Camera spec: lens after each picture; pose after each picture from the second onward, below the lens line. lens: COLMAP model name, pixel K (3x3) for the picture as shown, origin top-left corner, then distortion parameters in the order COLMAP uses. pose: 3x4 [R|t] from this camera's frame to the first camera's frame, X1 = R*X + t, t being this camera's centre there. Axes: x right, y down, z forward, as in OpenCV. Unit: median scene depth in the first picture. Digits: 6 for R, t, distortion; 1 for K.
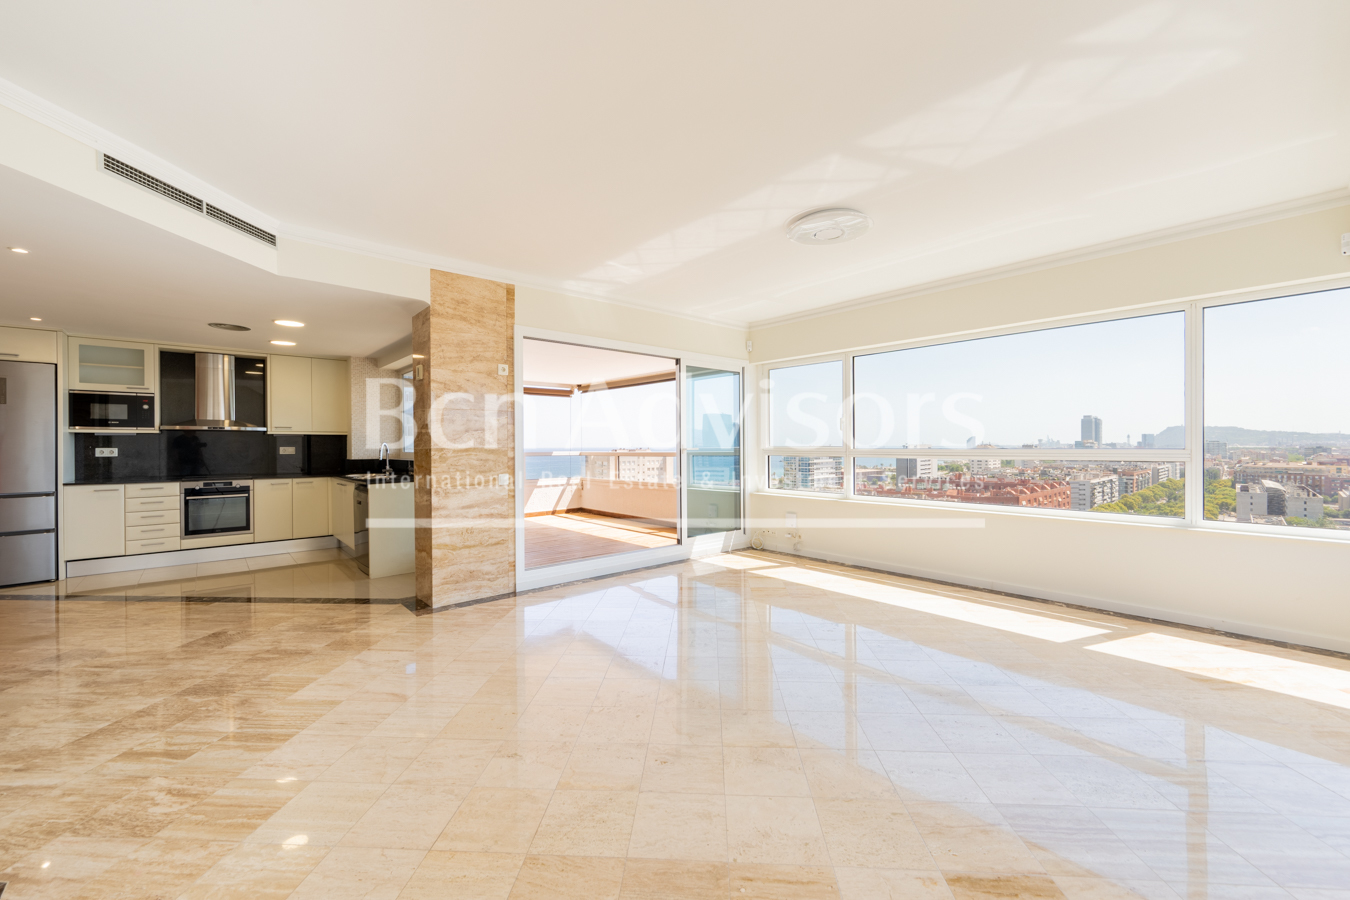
lens RADIAL K [[533.3, 0, 681.1], [0, 533.3, 443.0], [0, 0, 1]] dist [-0.002493, 0.000189]
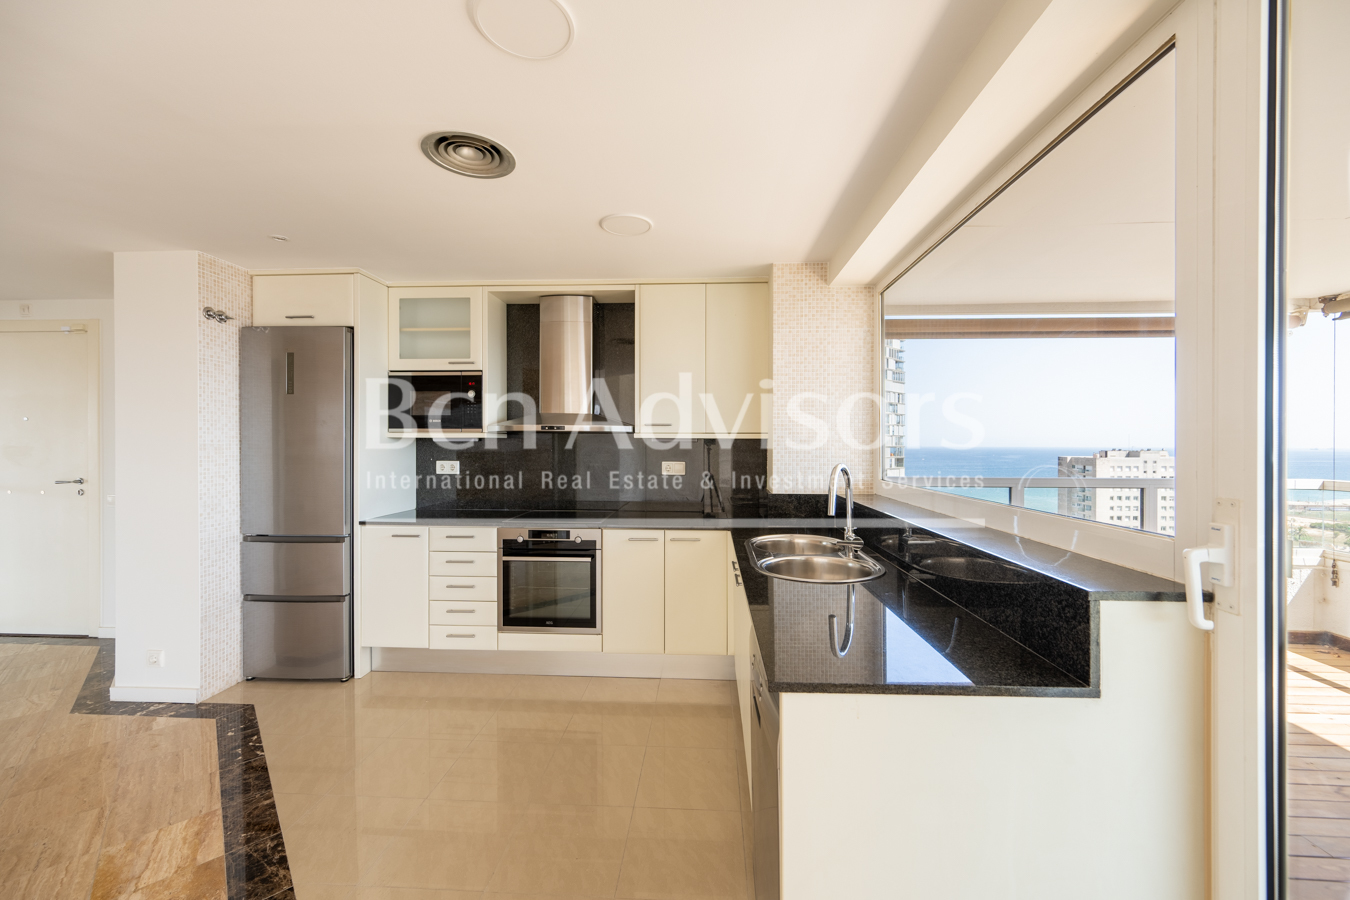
lens RADIAL K [[533.3, 0, 682.4], [0, 533.3, 446.0], [0, 0, 1]] dist [-0.002493, 0.000189]
pose [[0.706795, 0.012688, -0.707305, -0.376116], [-0.005349, 0.999906, 0.012592, -0.016560], [0.707398, -0.005116, 0.706797, 0.666055]]
